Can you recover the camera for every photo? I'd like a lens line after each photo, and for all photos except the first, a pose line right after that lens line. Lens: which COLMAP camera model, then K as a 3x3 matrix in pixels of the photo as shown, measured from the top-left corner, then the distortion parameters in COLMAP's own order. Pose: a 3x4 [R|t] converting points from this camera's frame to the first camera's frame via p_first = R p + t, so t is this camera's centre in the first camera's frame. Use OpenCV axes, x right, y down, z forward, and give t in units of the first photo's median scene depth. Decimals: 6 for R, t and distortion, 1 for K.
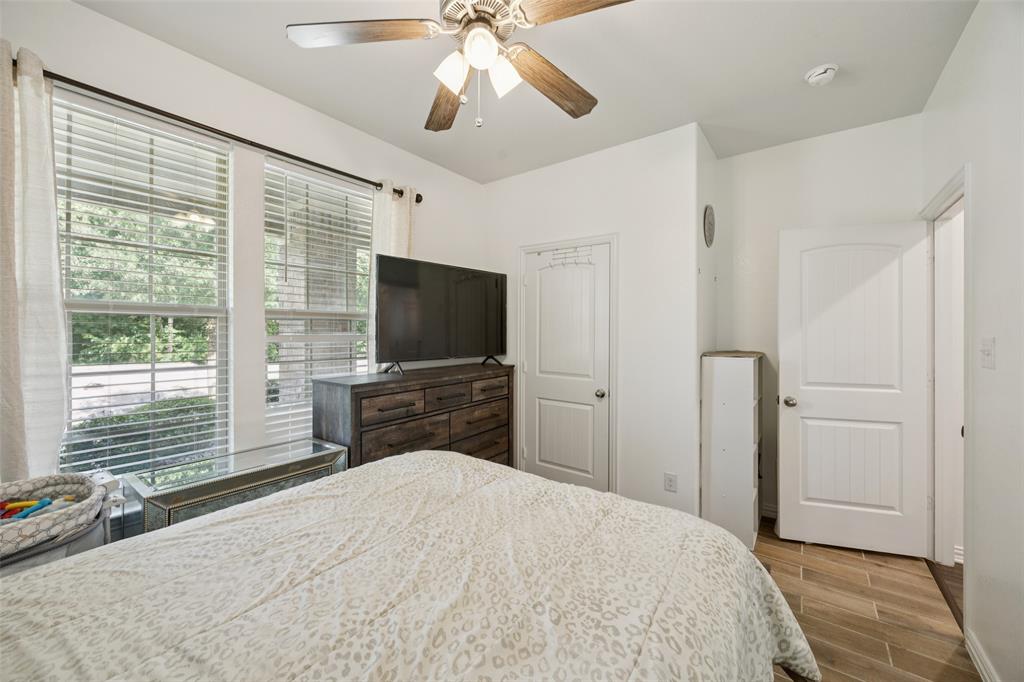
lens RADIAL K [[392.8, 0, 511.3], [0, 392.8, 334.7], [0, 0, 1]] dist [-0.000935, 0.000032]
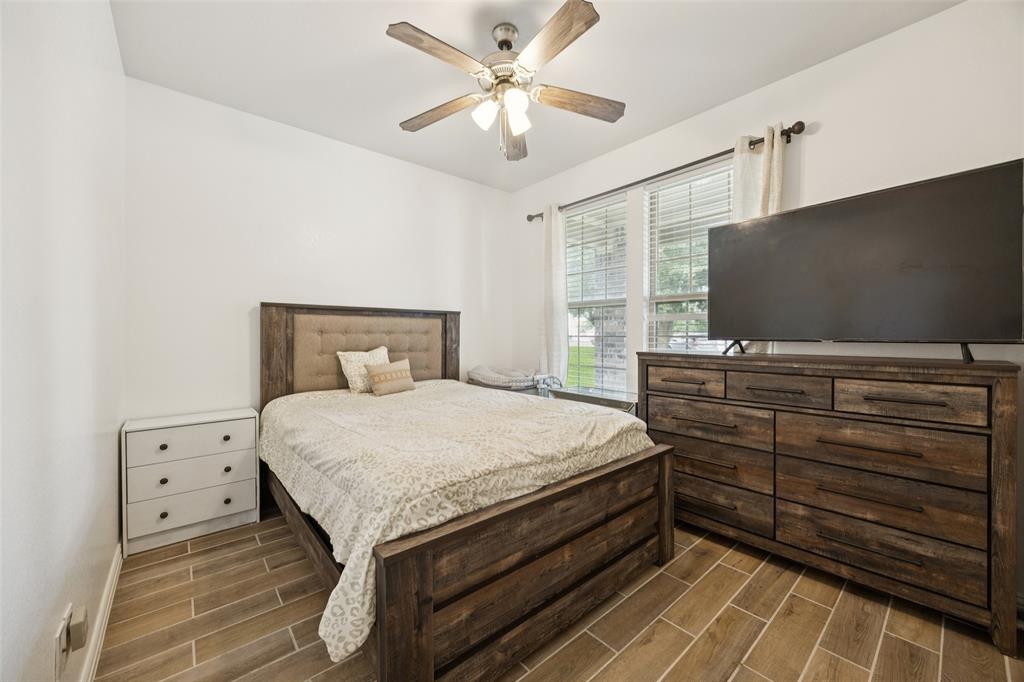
lens RADIAL K [[392.8, 0, 511.3], [0, 392.8, 334.7], [0, 0, 1]] dist [-0.000935, 0.000032]
pose [[-0.213293, 0.004213, -0.976979, 0.686616], [-0.005078, 0.999972, 0.005421, 0.053907], [0.976975, 0.006117, -0.213266, 0.689174]]
